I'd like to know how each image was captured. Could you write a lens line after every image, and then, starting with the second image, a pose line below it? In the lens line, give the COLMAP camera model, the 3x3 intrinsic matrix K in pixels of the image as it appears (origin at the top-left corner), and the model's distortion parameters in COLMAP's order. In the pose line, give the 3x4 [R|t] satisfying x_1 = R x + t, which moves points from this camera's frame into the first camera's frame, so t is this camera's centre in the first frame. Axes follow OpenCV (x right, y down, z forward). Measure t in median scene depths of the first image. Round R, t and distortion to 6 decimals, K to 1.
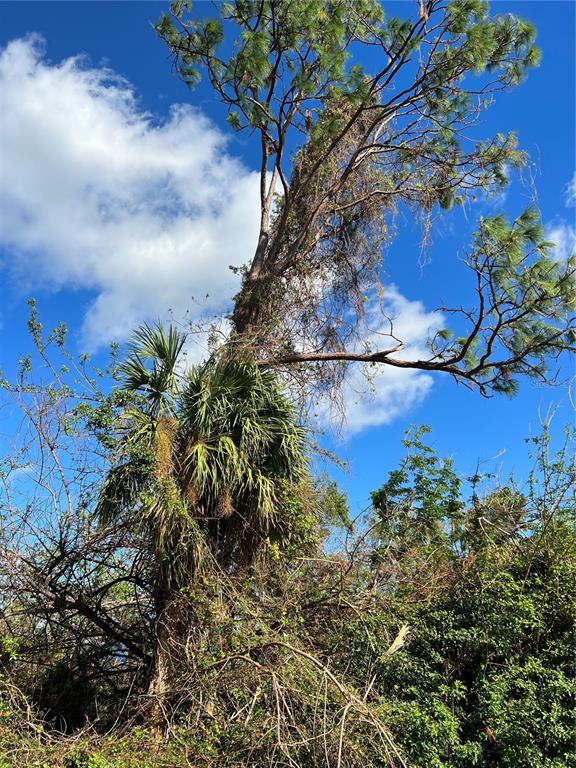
lens RADIAL K [[555.2, 0, 288.0], [0, 555.2, 381.9], [0, 0, 1]] dist [-0.001043, -0.011819]
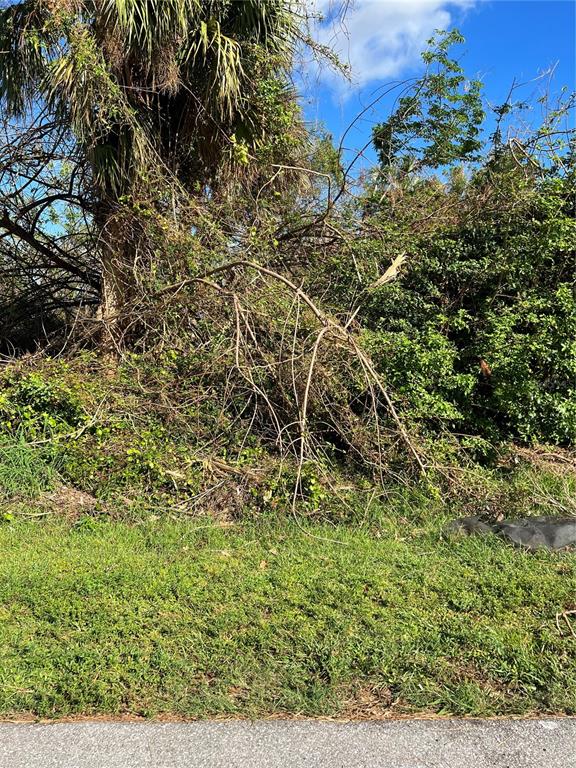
lens RADIAL K [[555.2, 0, 286.8], [0, 555.2, 384.8], [0, 0, 1]] dist [-0.001043, -0.011819]
pose [[0.999352, 0.029075, 0.021223, 0.030976], [-0.035951, 0.835966, 0.547603, 0.162627], [-0.001820, -0.548011, 0.836469, 0.216259]]
